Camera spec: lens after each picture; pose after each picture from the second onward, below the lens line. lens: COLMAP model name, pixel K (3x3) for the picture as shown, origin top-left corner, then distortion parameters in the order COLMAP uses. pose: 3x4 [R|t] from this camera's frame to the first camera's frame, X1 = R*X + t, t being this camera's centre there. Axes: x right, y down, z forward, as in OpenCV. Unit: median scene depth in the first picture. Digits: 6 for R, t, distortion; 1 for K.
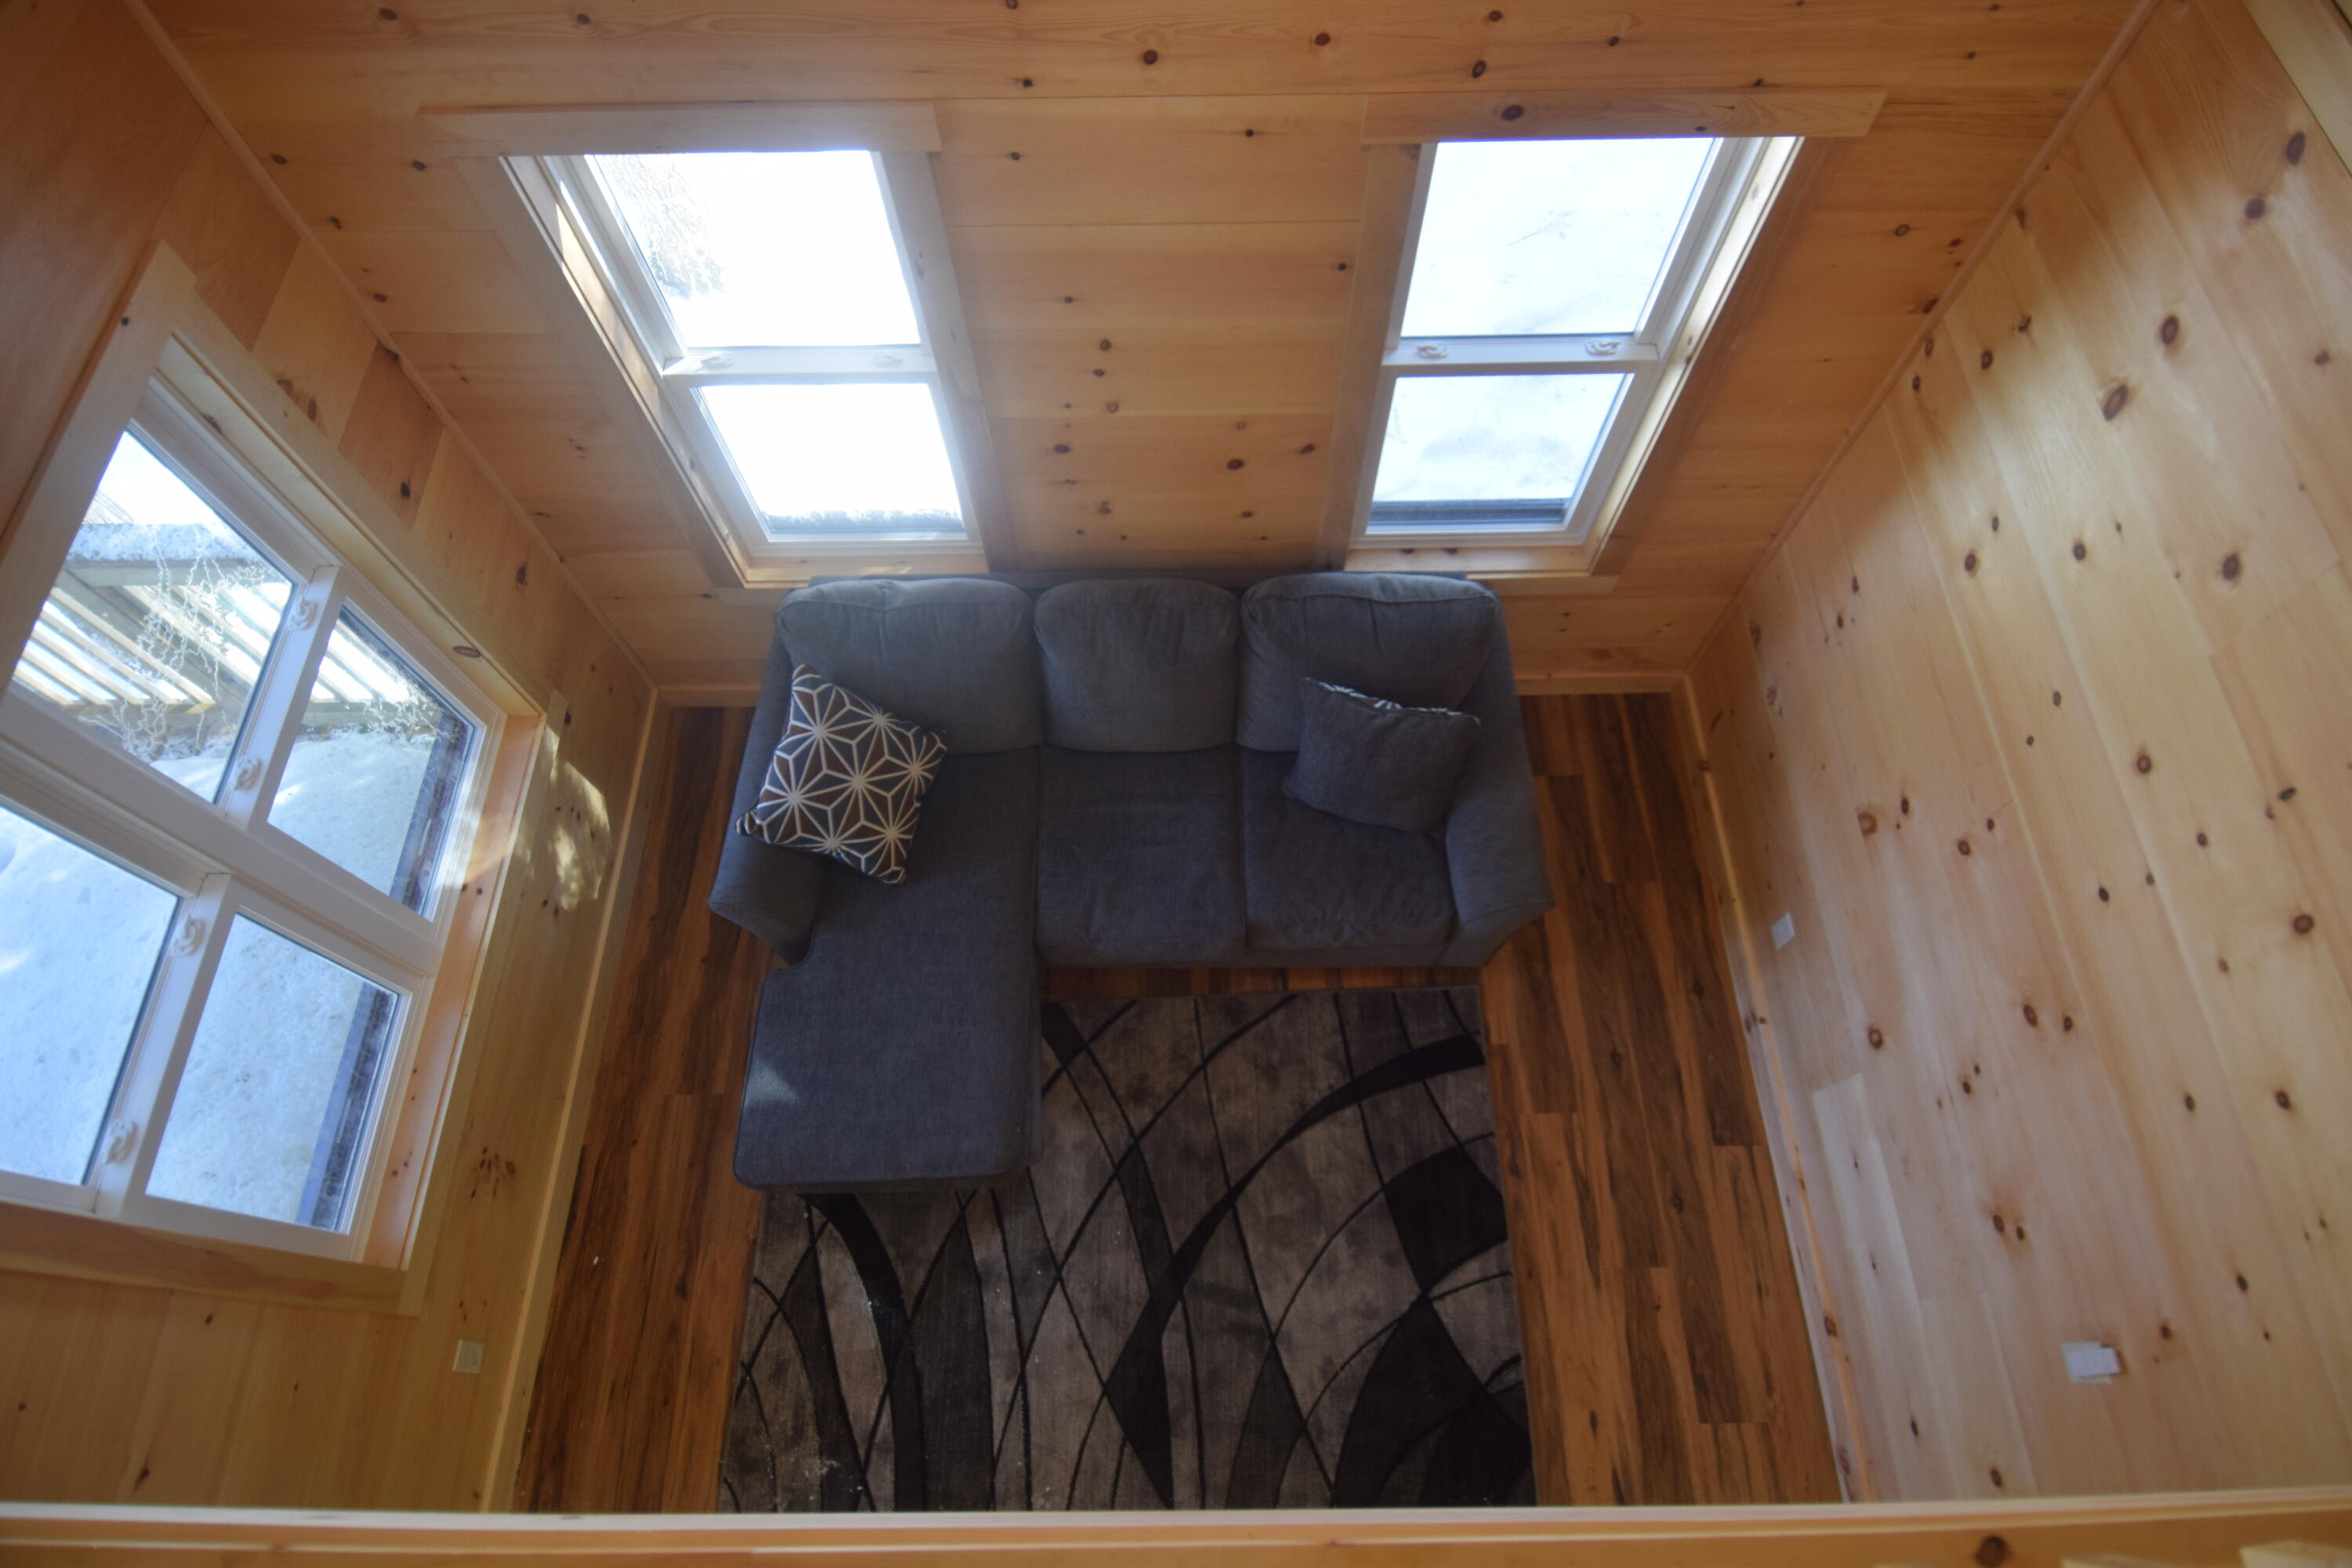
lens RADIAL K [[1217.3, 0, 1182.3], [0, 1217.3, 792.2], [0, 0, 1]] dist [0.041680, -0.046690]
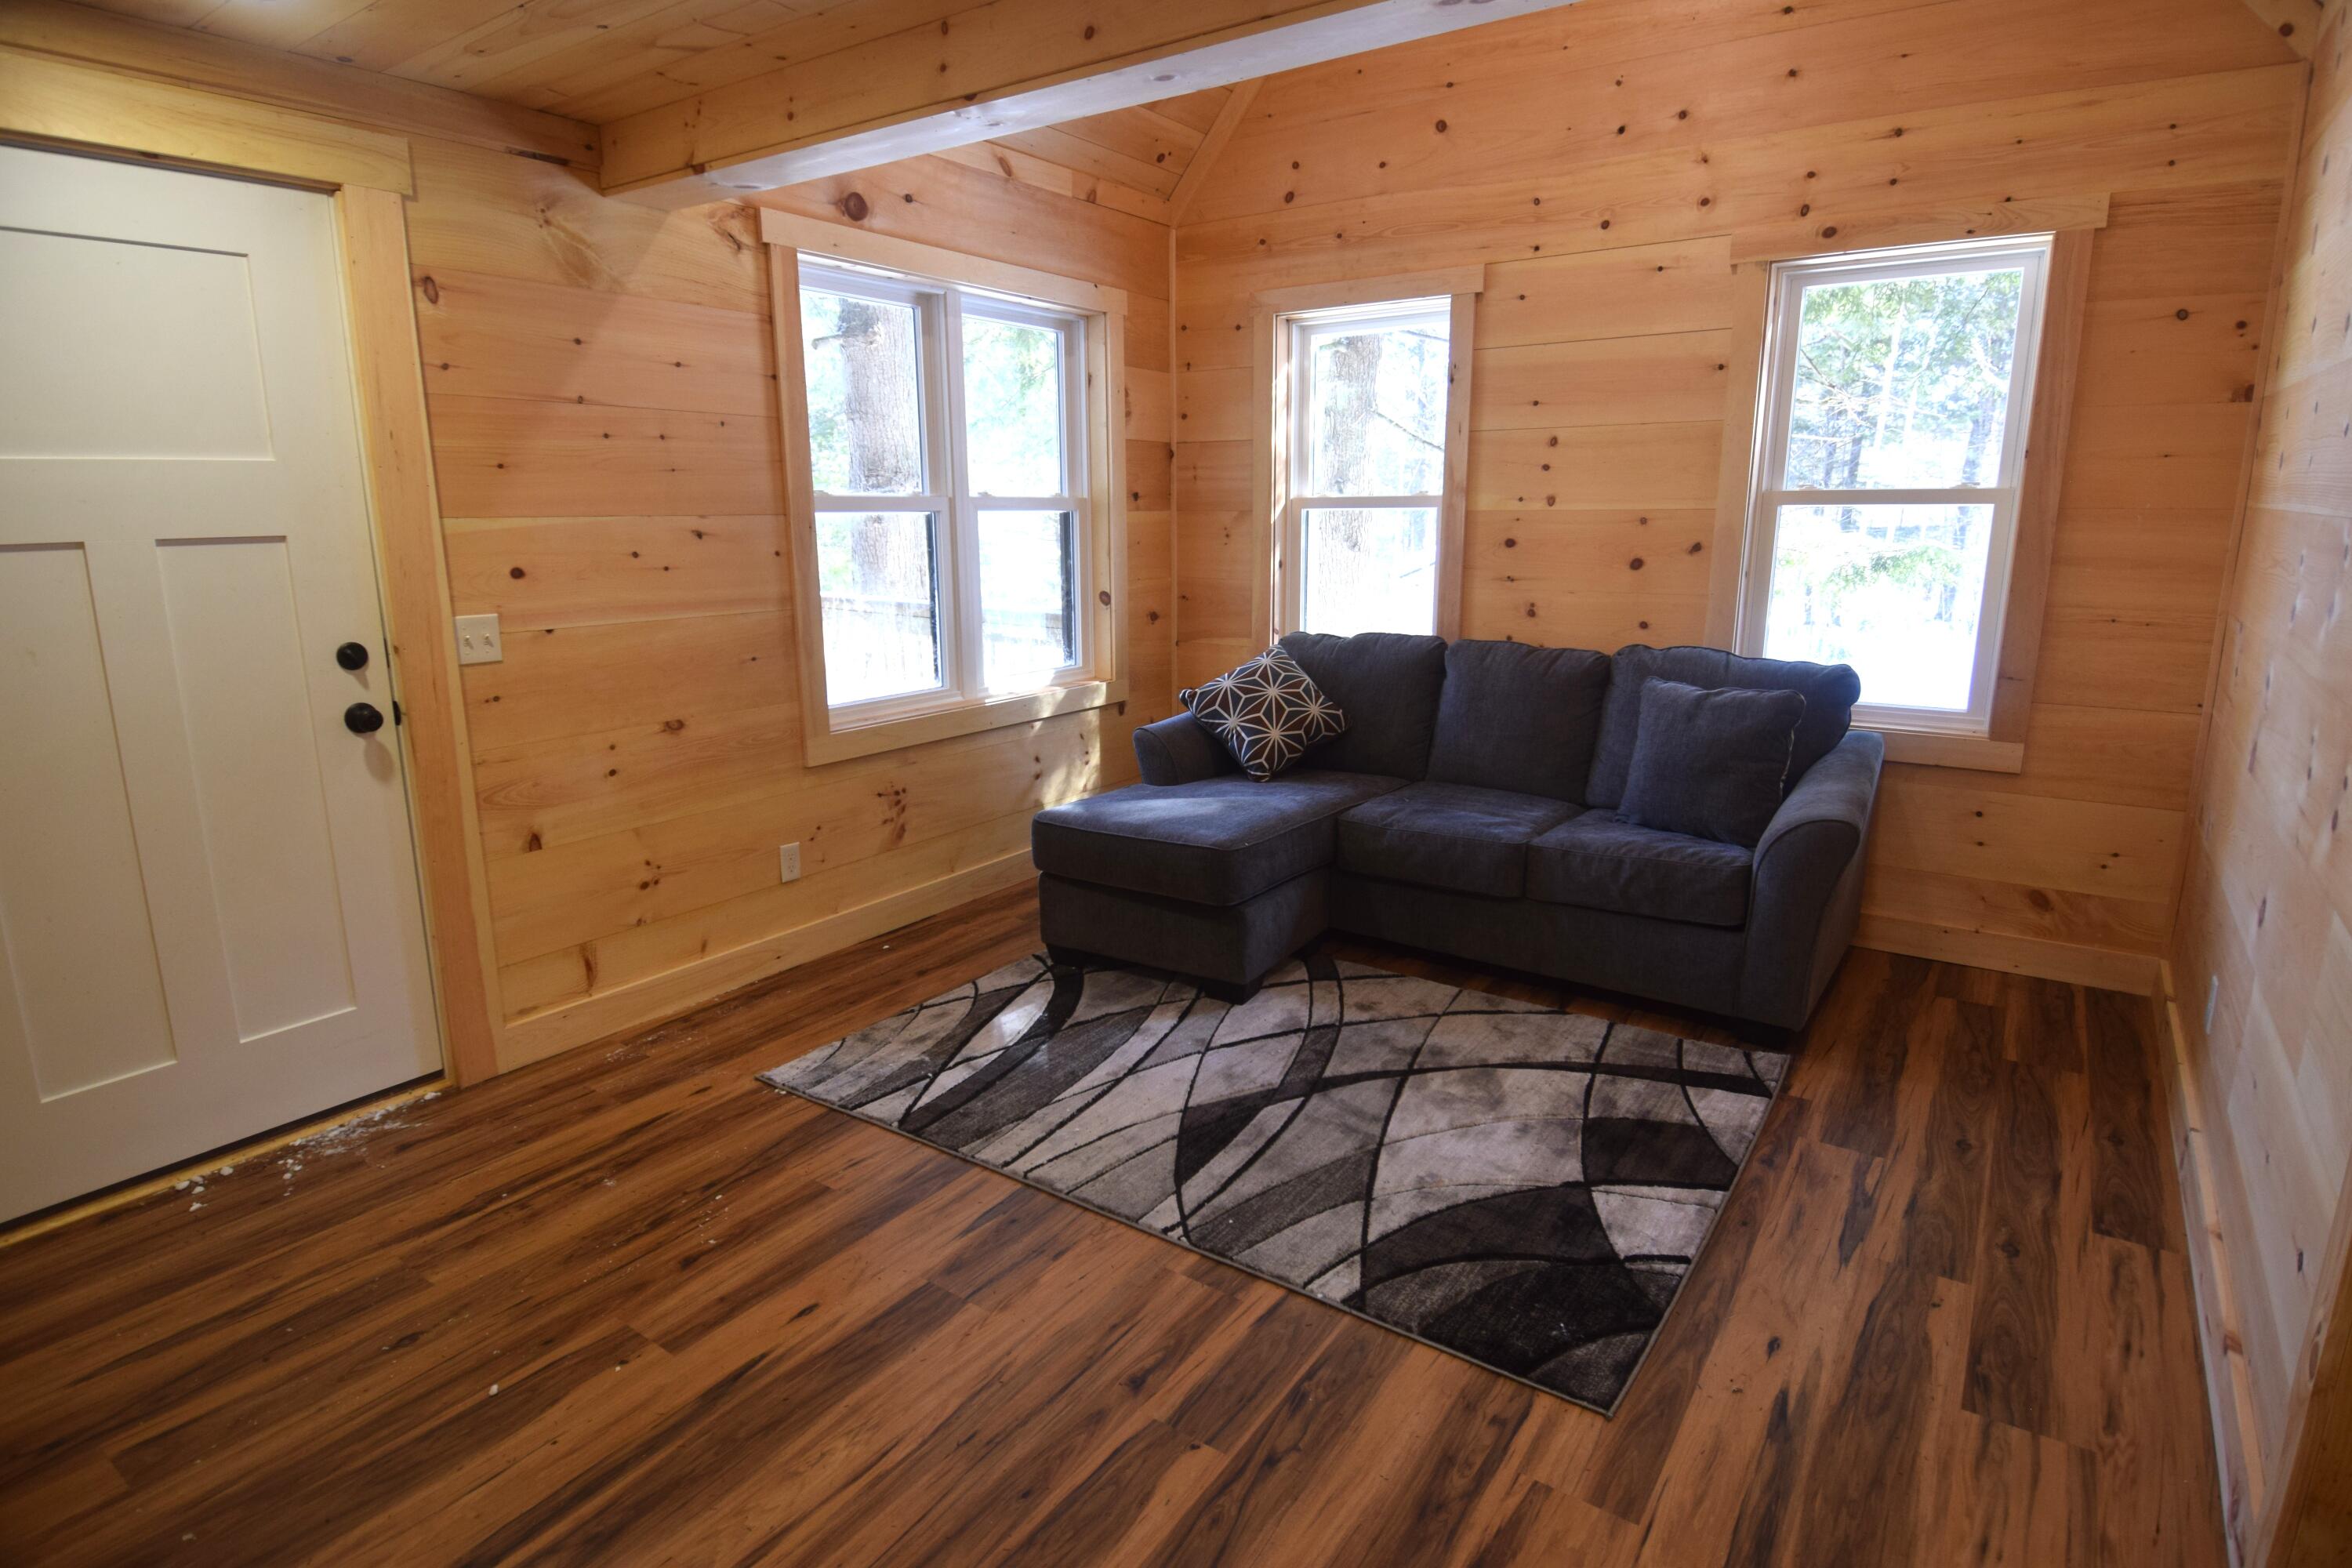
lens RADIAL K [[1217.3, 0, 1168.5], [0, 1217.3, 789.1], [0, 0, 1]] dist [0.041680, -0.046690]
pose [[0.807278, 0.137625, -0.573900, 0.395817], [-0.531198, 0.593166, -0.604965, 0.872087], [0.257160, 0.793230, 0.551956, 0.314120]]
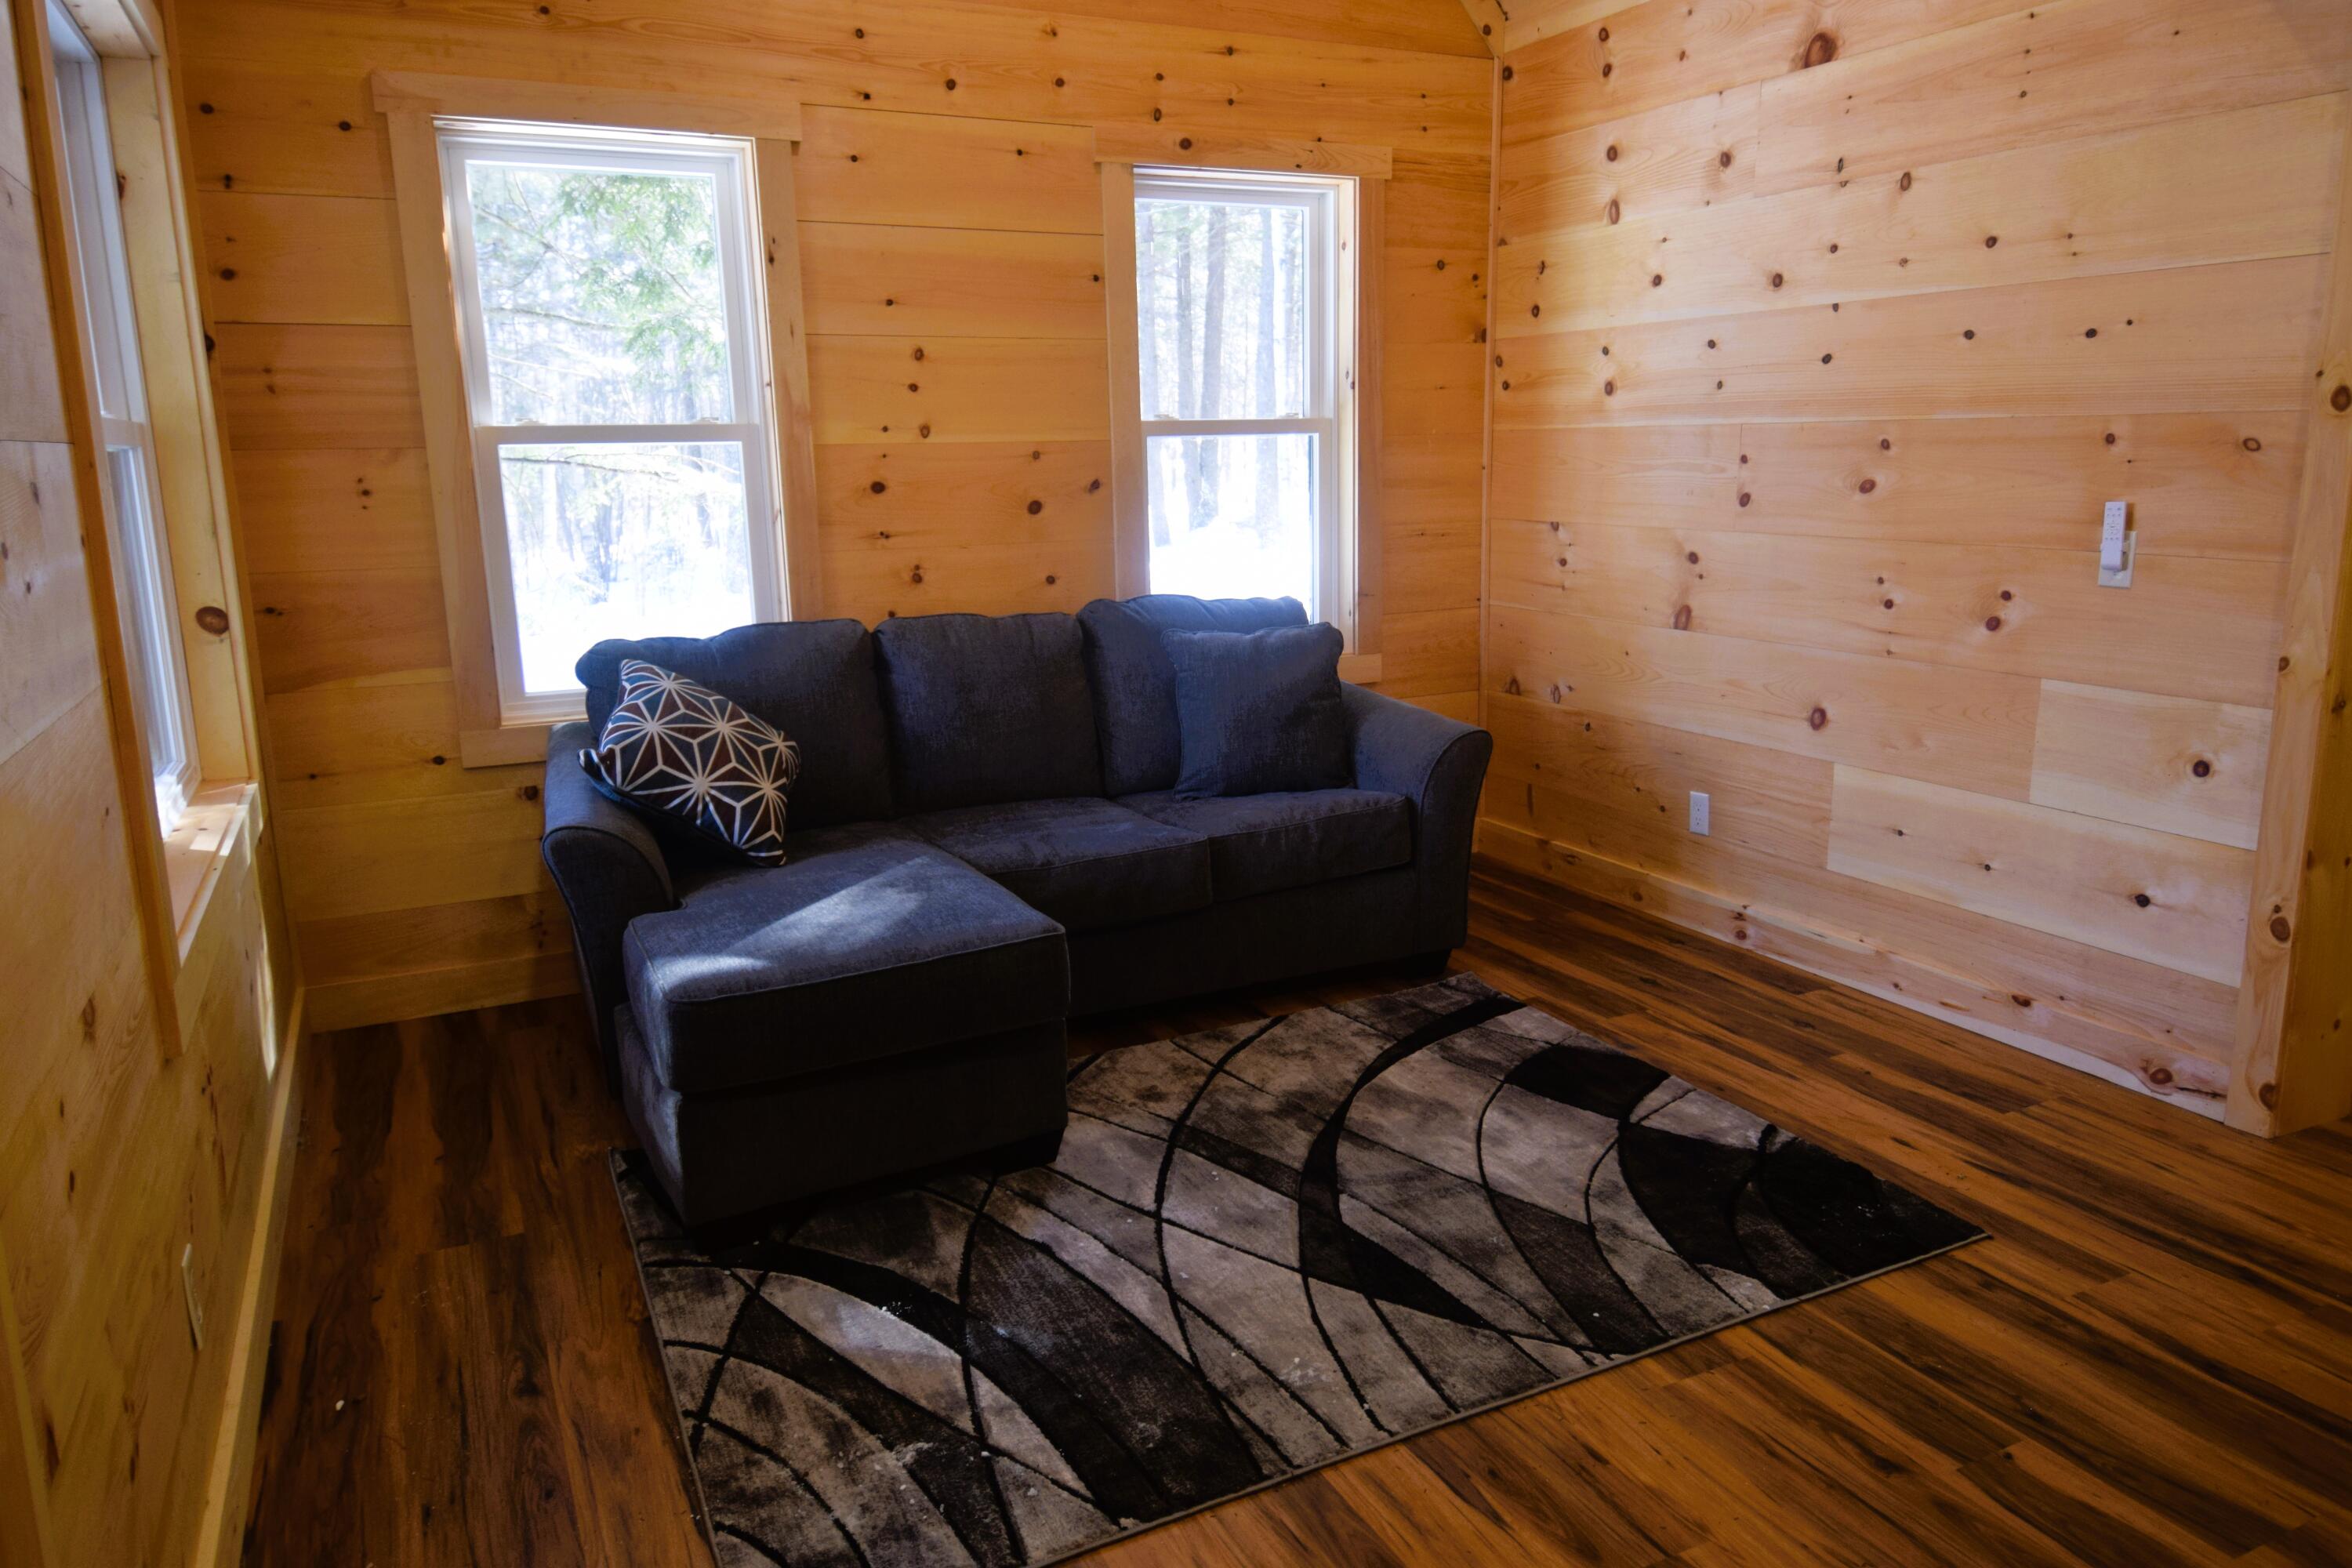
lens RADIAL K [[1606.7, 0, 1193.8], [0, 1606.7, 790.6], [0, 0, 1]] dist [0.049401, -0.046515]
pose [[0.901806, -0.099696, 0.420483, -0.423668], [0.394412, 0.587503, -0.706596, 0.879364], [-0.176590, 0.803057, 0.569136, 0.339074]]
